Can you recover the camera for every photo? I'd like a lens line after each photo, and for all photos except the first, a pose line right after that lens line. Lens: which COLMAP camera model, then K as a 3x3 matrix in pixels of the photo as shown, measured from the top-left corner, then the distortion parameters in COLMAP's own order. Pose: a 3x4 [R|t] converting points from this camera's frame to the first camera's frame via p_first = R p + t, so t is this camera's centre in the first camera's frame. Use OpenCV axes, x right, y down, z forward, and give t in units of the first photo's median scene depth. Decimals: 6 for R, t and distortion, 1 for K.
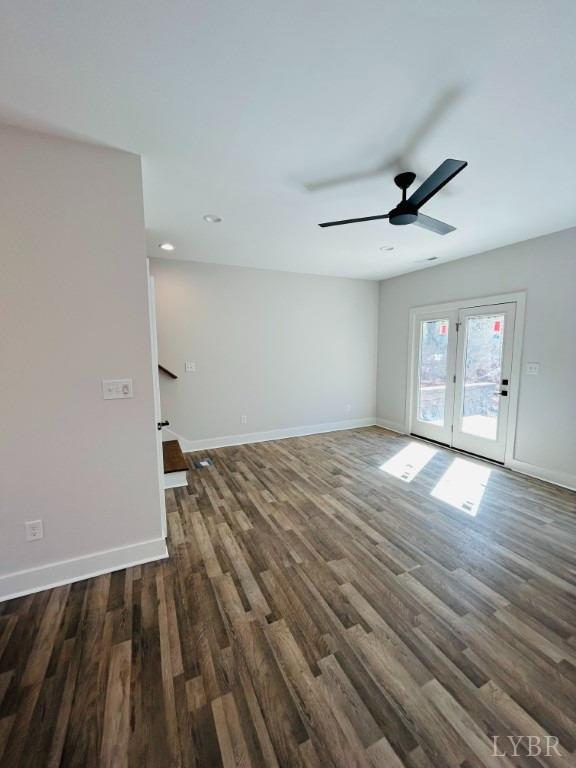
lens RADIAL K [[312.4, 0, 288.0], [0, 312.4, 384.0], [0, 0, 1]] dist [0.008137, -0.000336]
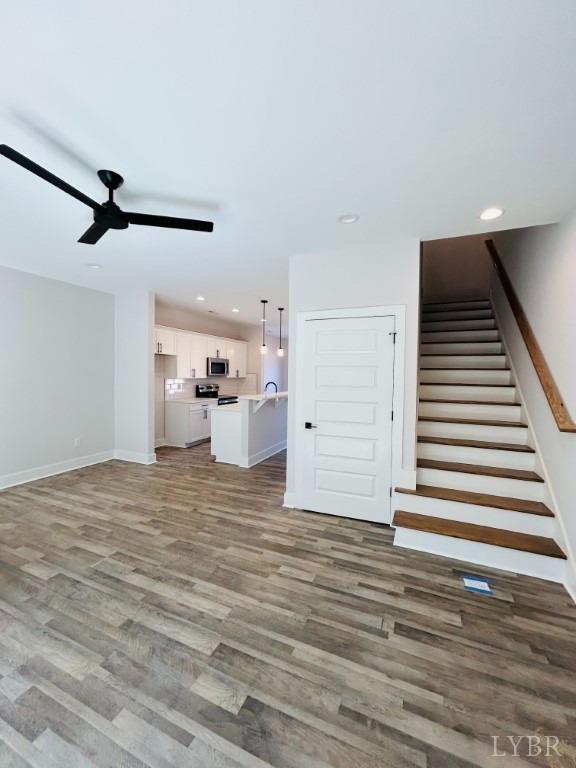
lens RADIAL K [[312.4, 0, 288.0], [0, 312.4, 384.0], [0, 0, 1]] dist [0.008137, -0.000336]
pose [[-0.752401, 0.021975, -0.658339, 0.472886], [-0.084182, 0.988040, 0.129190, -0.187083], [0.653304, 0.152623, -0.741552, 1.667127]]
